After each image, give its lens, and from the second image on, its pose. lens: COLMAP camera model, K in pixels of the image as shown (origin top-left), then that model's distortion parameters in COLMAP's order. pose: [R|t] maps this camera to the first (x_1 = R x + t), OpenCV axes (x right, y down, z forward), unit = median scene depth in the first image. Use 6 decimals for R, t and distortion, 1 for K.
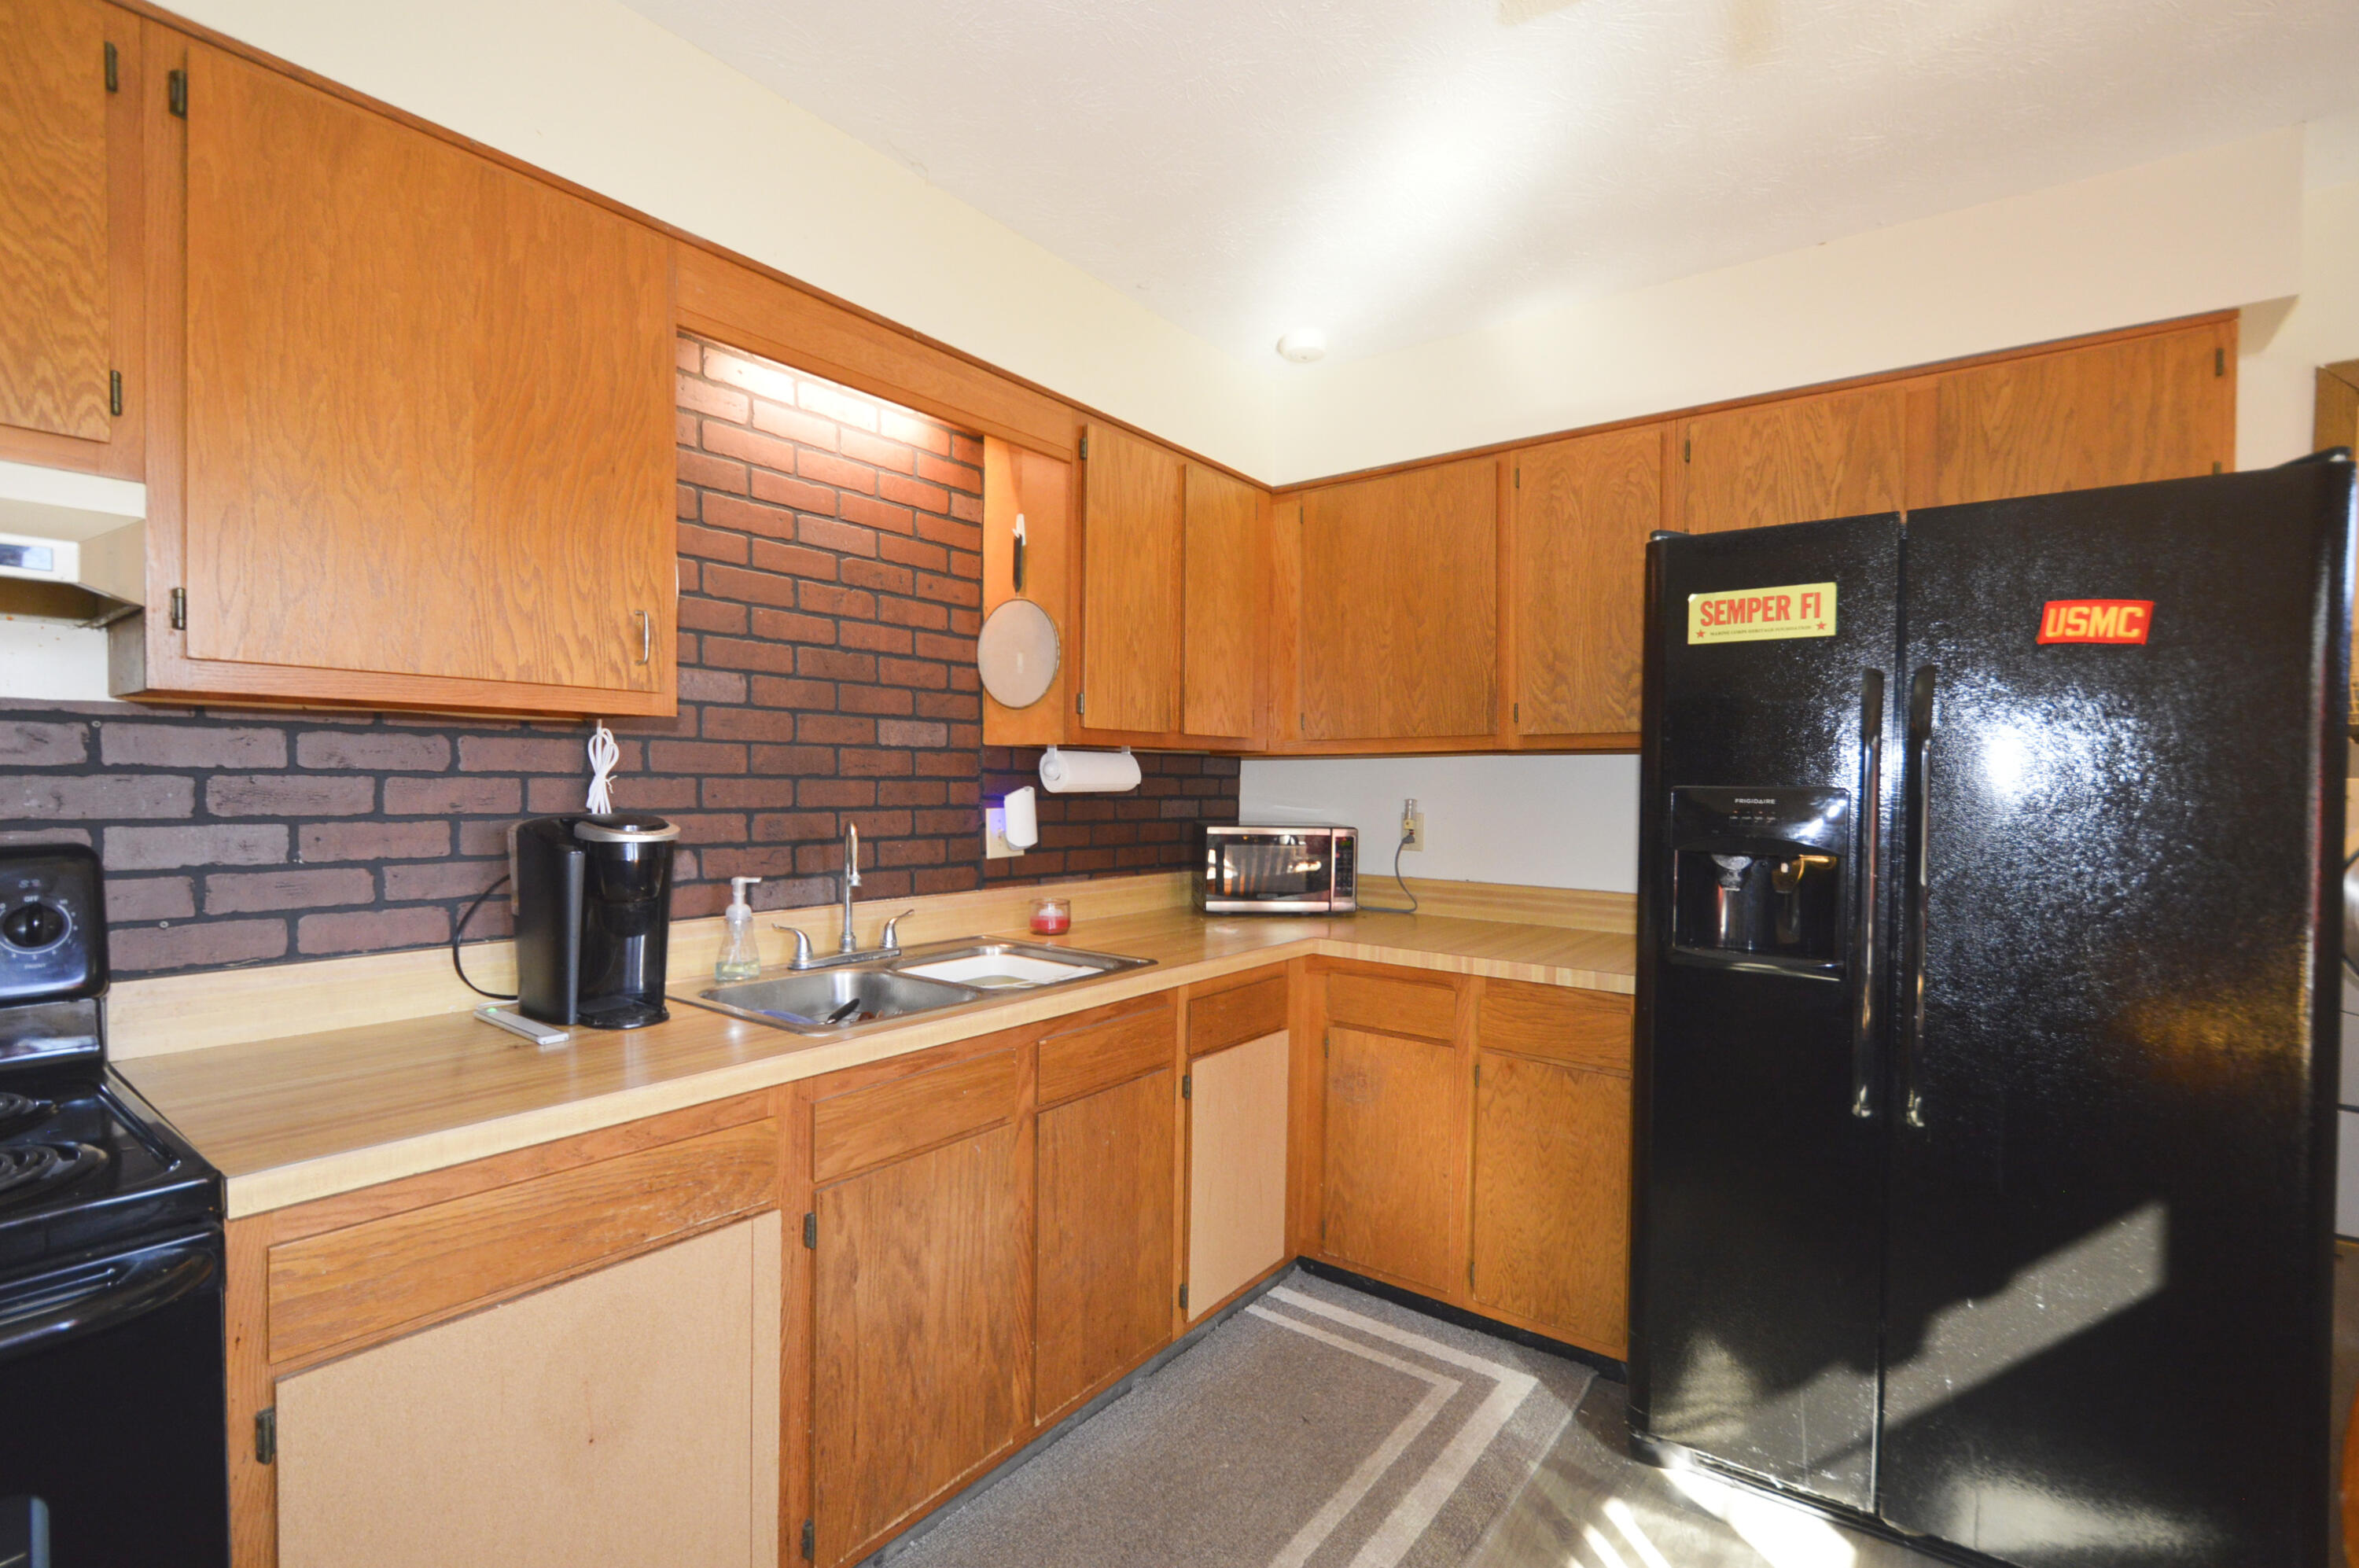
lens RADIAL K [[1053.5, 0, 1173.5], [0, 1053.5, 801.0], [0, 0, 1]] dist [0.011981, -0.012759]
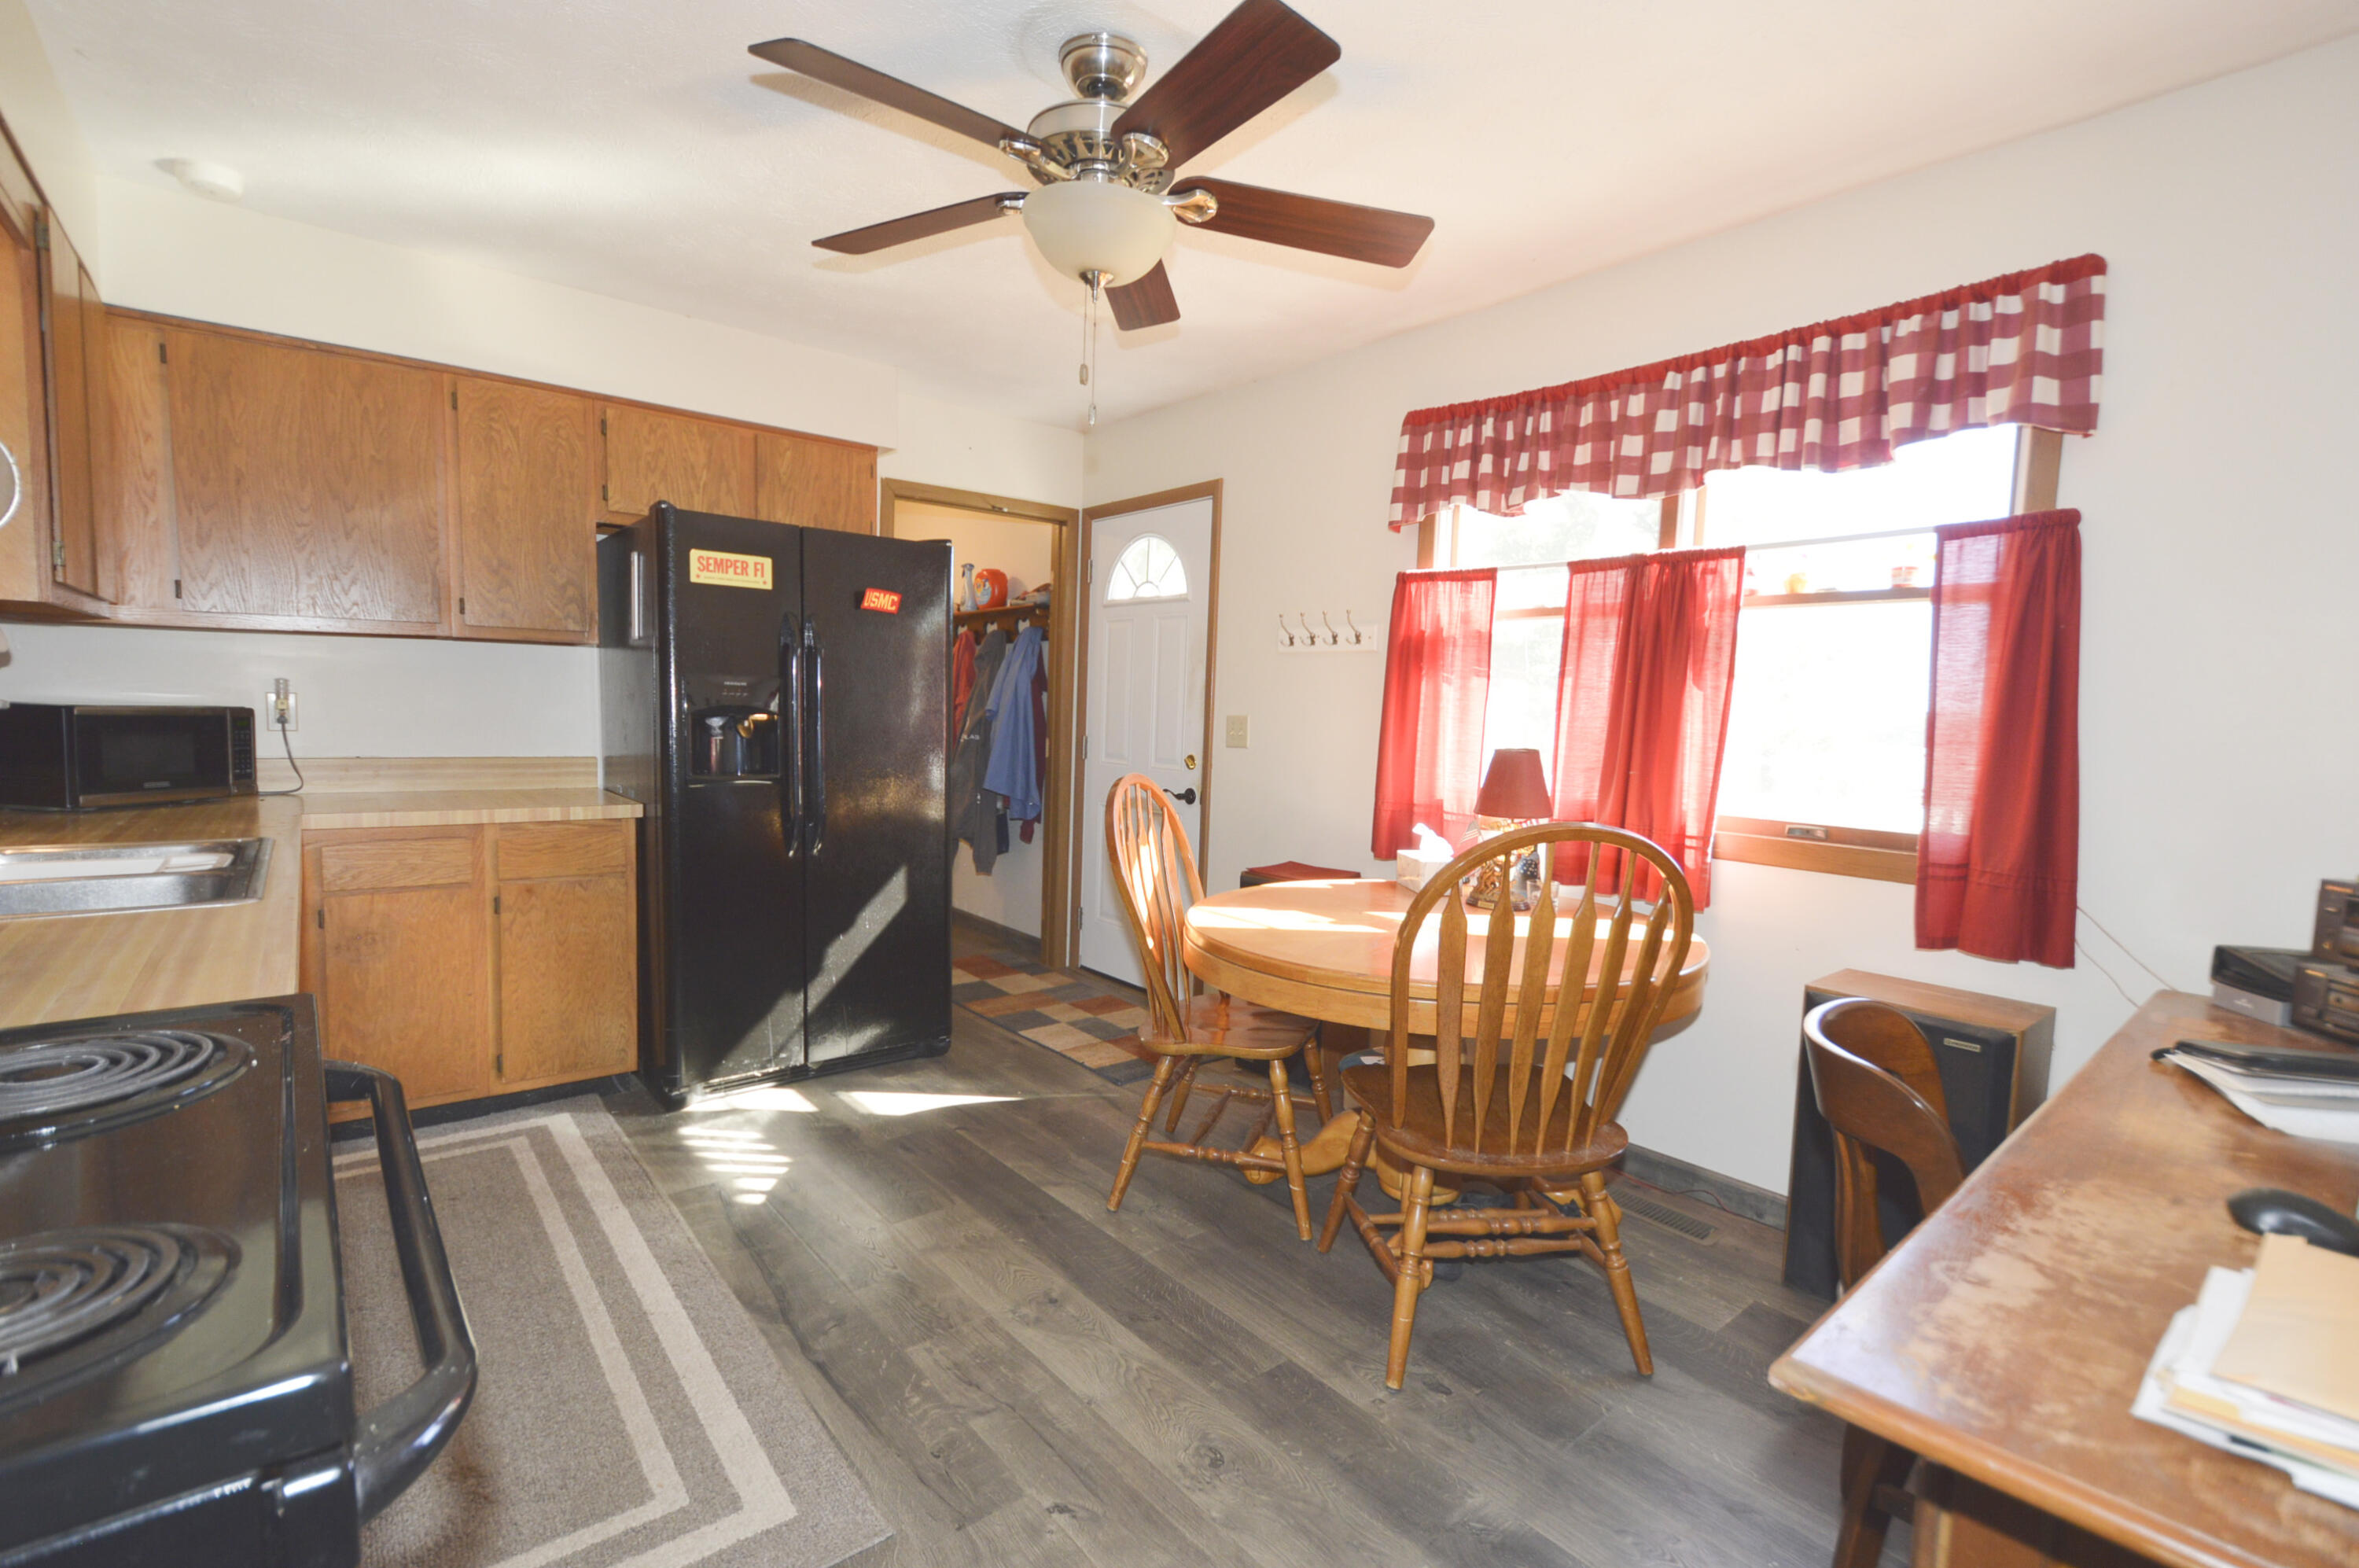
lens RADIAL K [[1057.5, 0, 1174.0], [0, 1057.5, 799.6], [0, 0, 1]] dist [0.012192, -0.009352]
pose [[0.232788, -0.088934, 0.968453, -0.745225], [-0.006148, 0.995656, 0.092910, 0.018636], [-0.972508, -0.027583, 0.231230, -0.053756]]
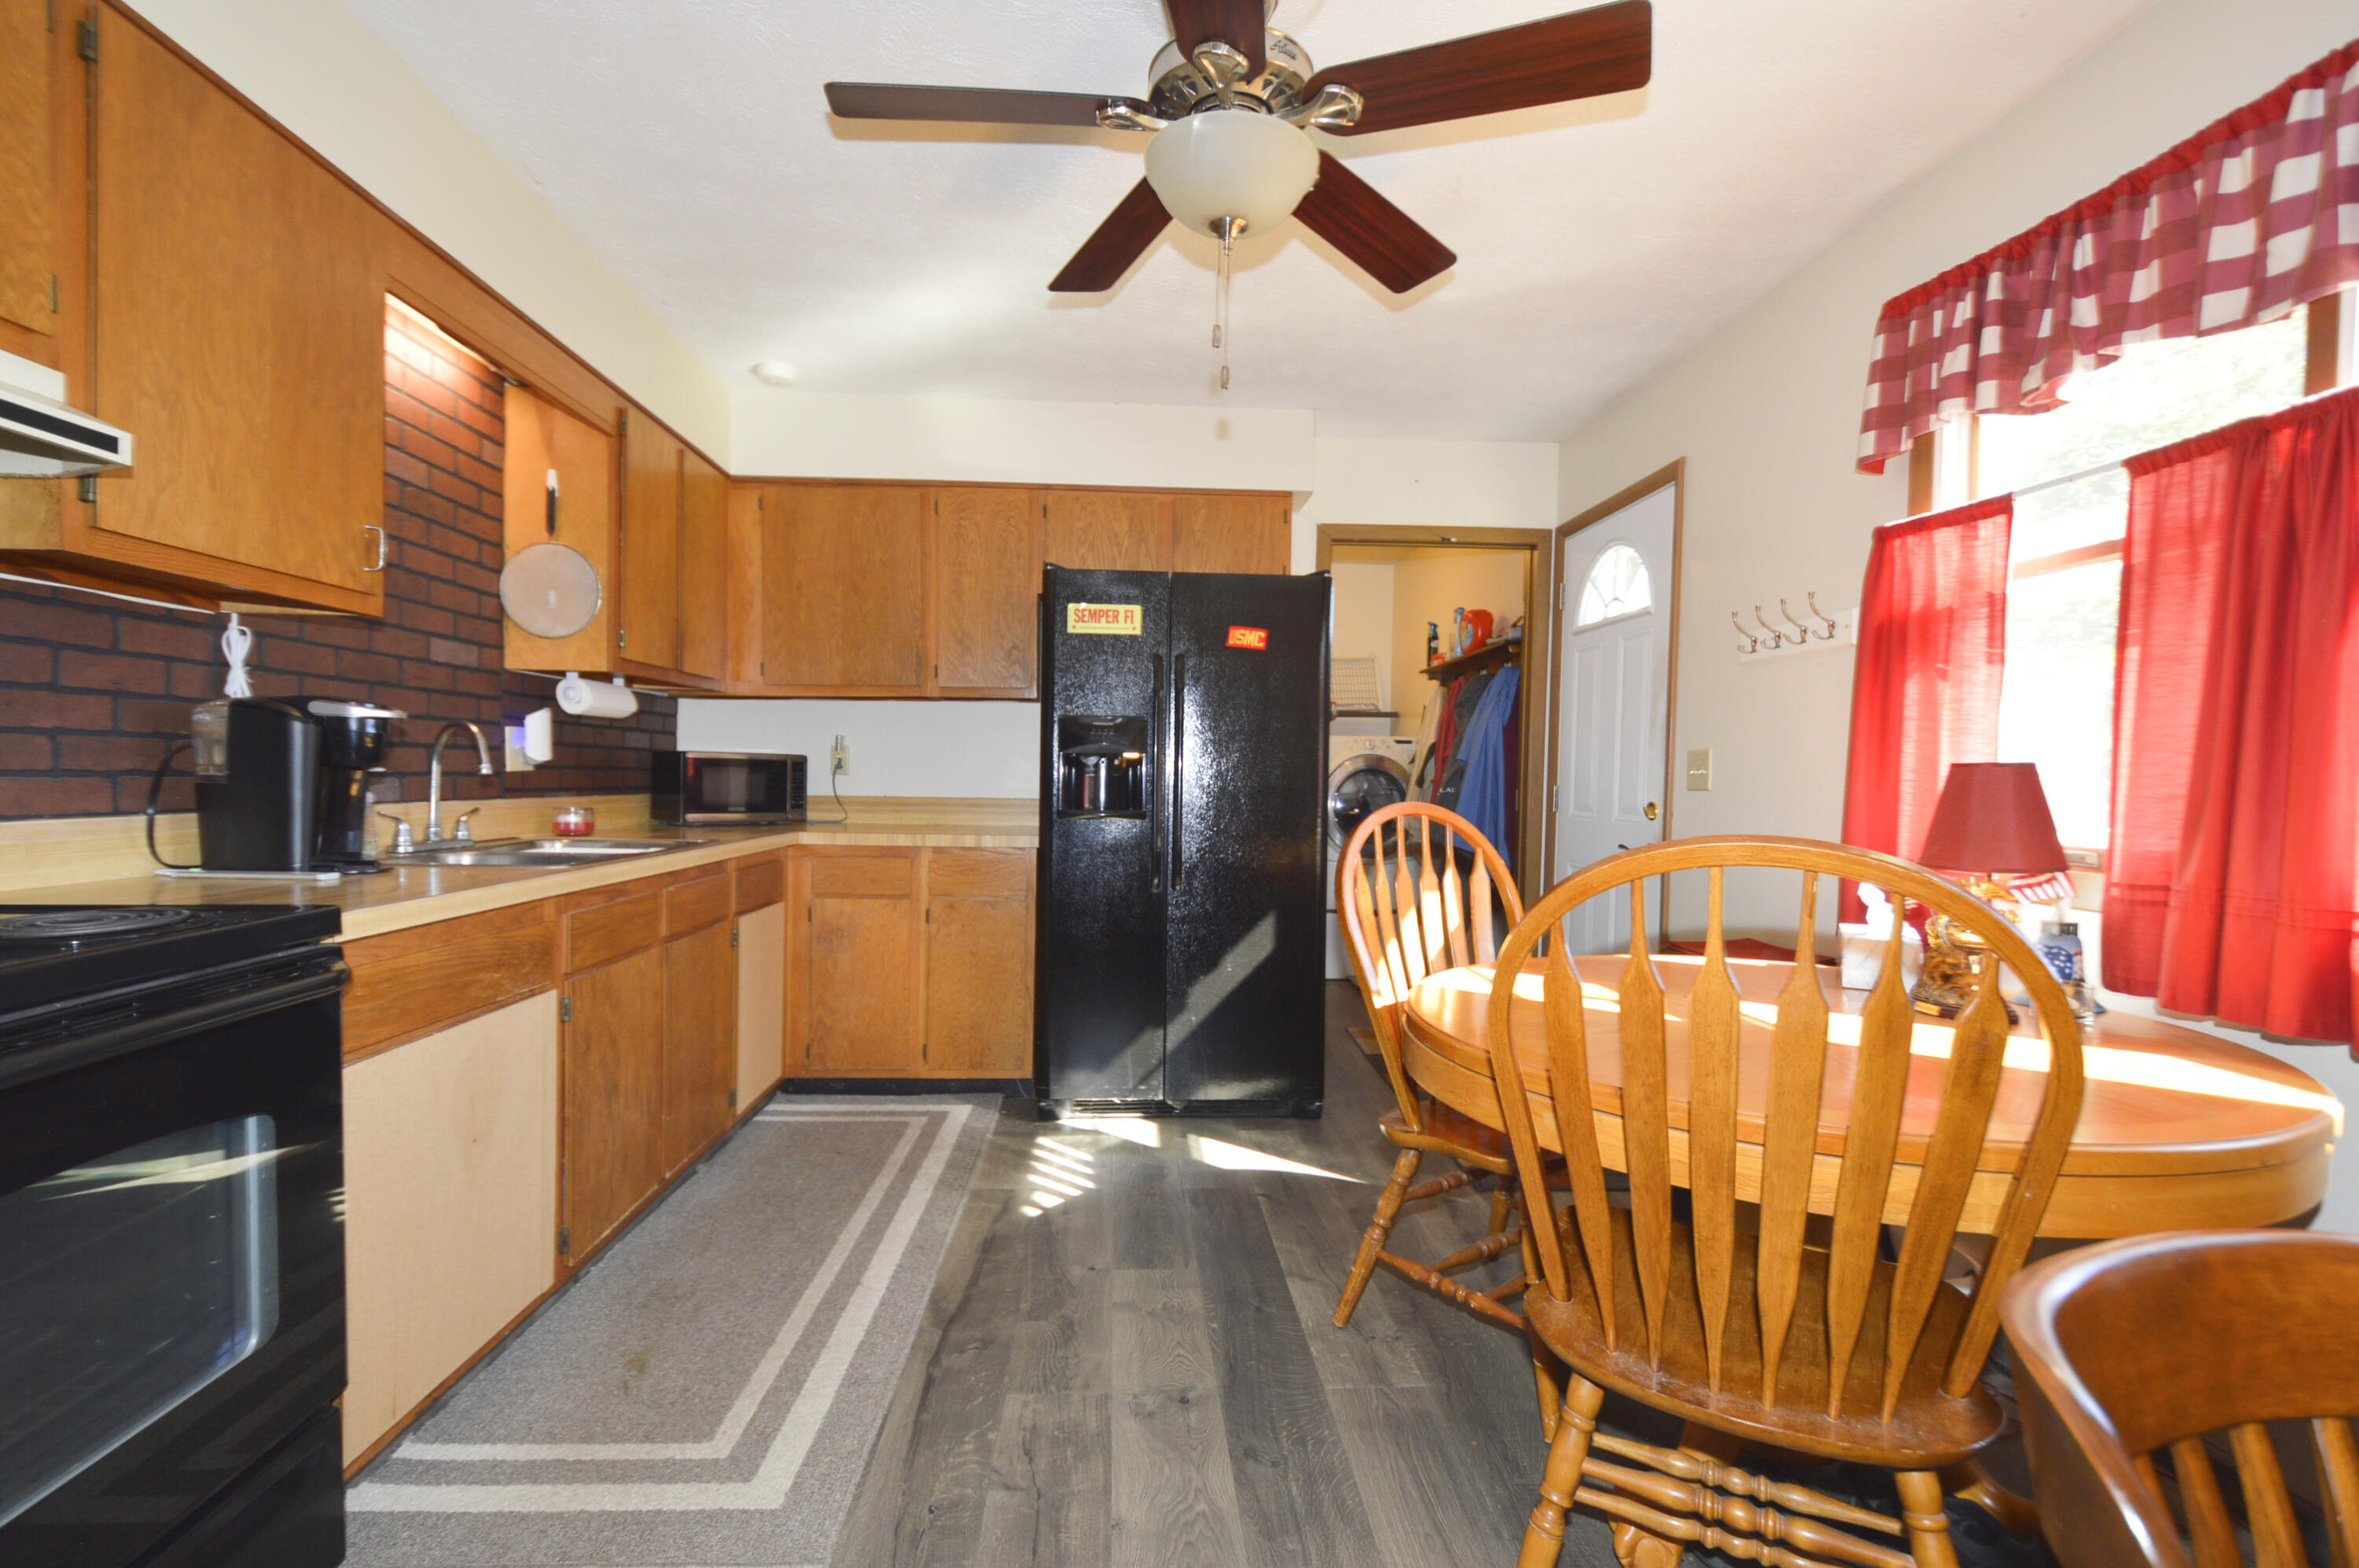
lens RADIAL K [[1057.5, 0, 1174.0], [0, 1057.5, 799.6], [0, 0, 1]] dist [0.012192, -0.009352]
pose [[0.763713, -0.014288, 0.645397, -0.412794], [0.006056, 0.999870, 0.014969, 0.082055], [-0.645527, -0.007523, 0.763700, -0.355865]]
